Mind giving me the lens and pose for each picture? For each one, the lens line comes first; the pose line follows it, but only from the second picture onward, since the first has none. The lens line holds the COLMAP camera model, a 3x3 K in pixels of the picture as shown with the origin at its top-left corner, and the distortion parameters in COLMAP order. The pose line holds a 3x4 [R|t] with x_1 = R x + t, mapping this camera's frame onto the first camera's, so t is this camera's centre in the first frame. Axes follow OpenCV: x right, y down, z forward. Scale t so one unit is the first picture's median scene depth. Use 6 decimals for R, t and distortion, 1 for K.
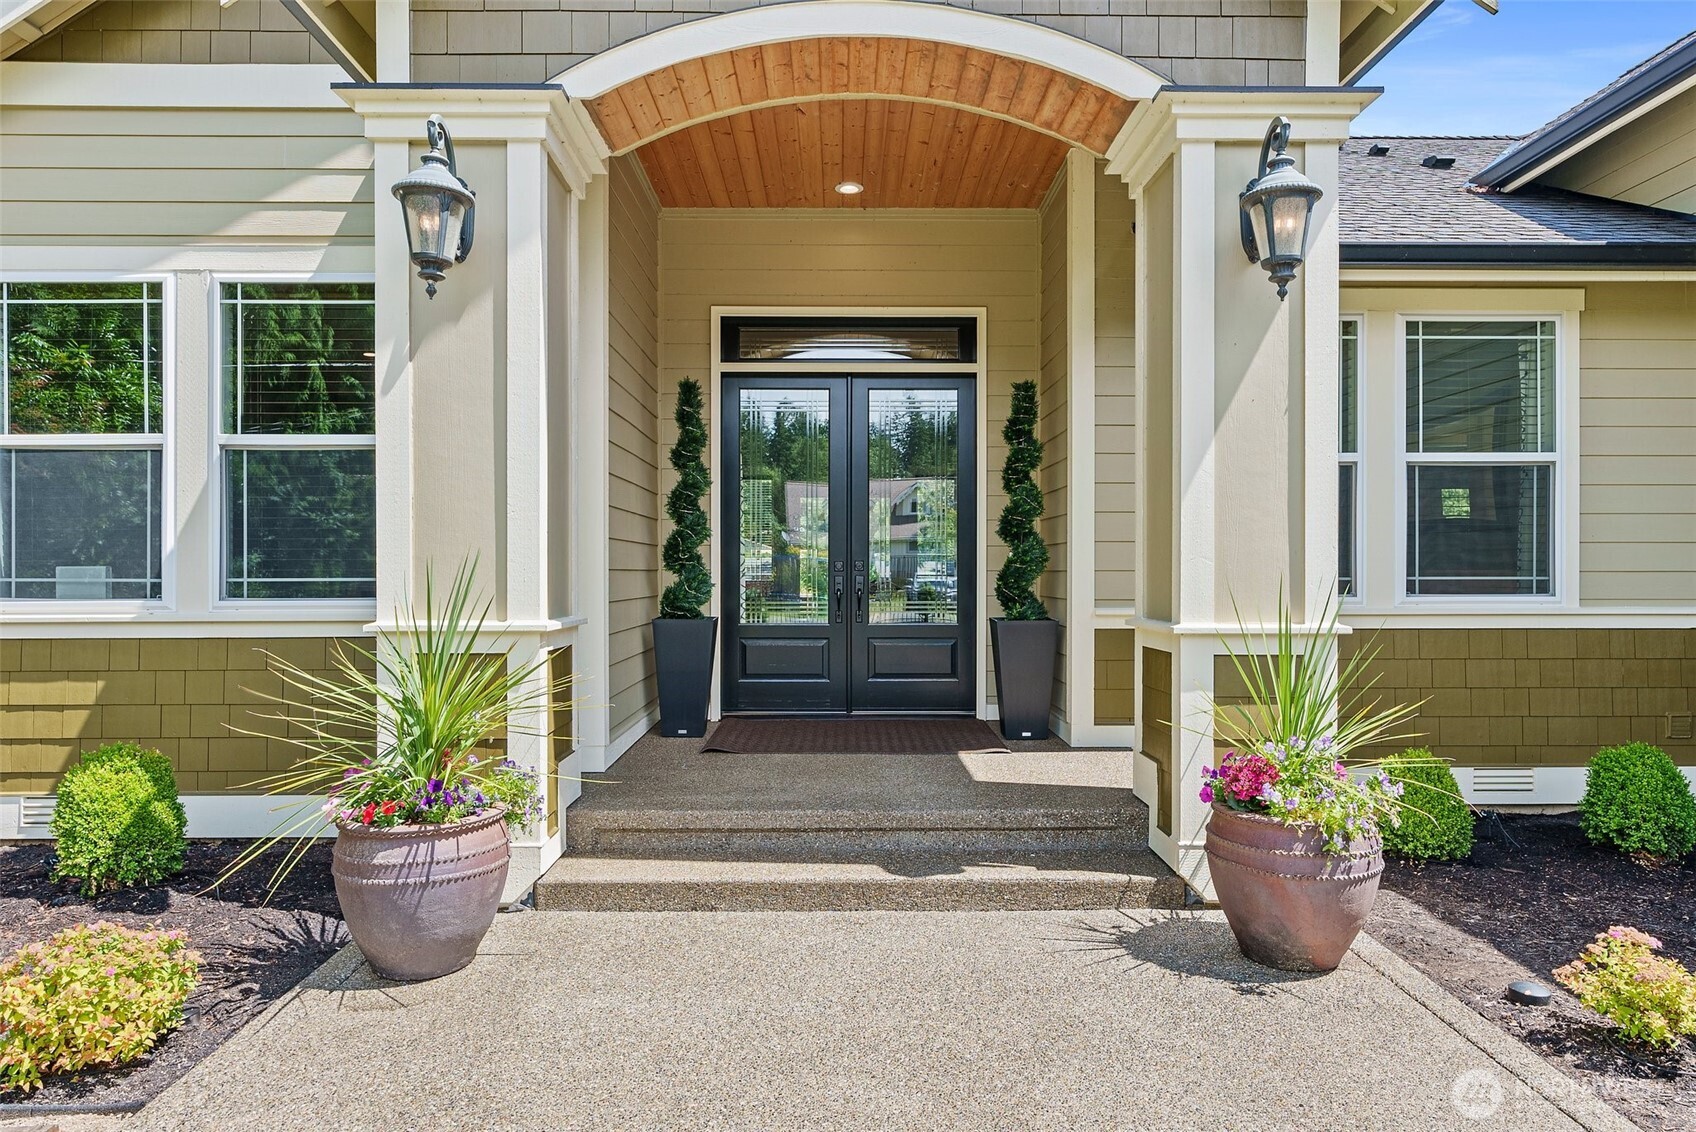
lens RADIAL K [[1069.8, 0, 850.2], [0, 1069.8, 584.9], [0, 0, 1]] dist [0.002831, 0.000821]
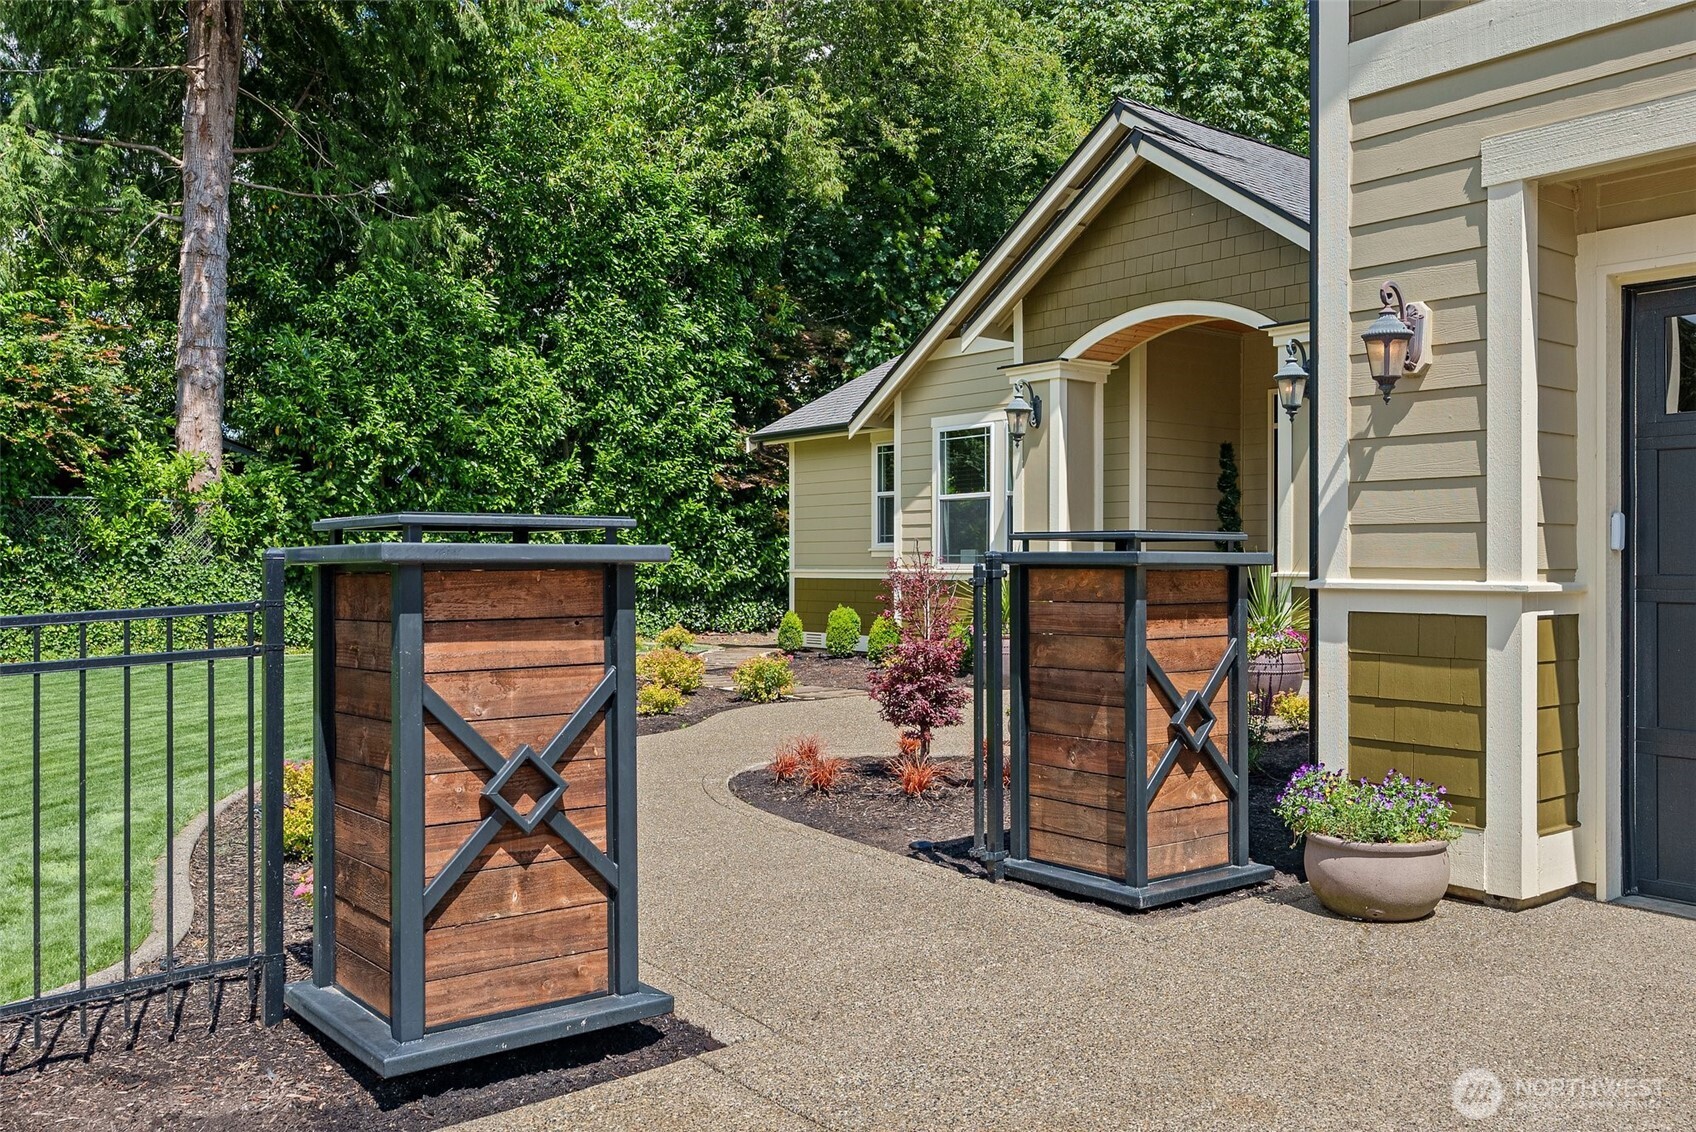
lens RADIAL K [[1438.8, 0, 848.0], [0, 1438.8, 566.0], [0, 0, 1]] dist [0.000236, -0.000019]
pose [[0.604975, 0.000480, -0.796244, 1.692591], [0.001222, 0.999998, 0.001532, 0.015078], [0.796243, -0.001900, 0.604974, -1.158317]]
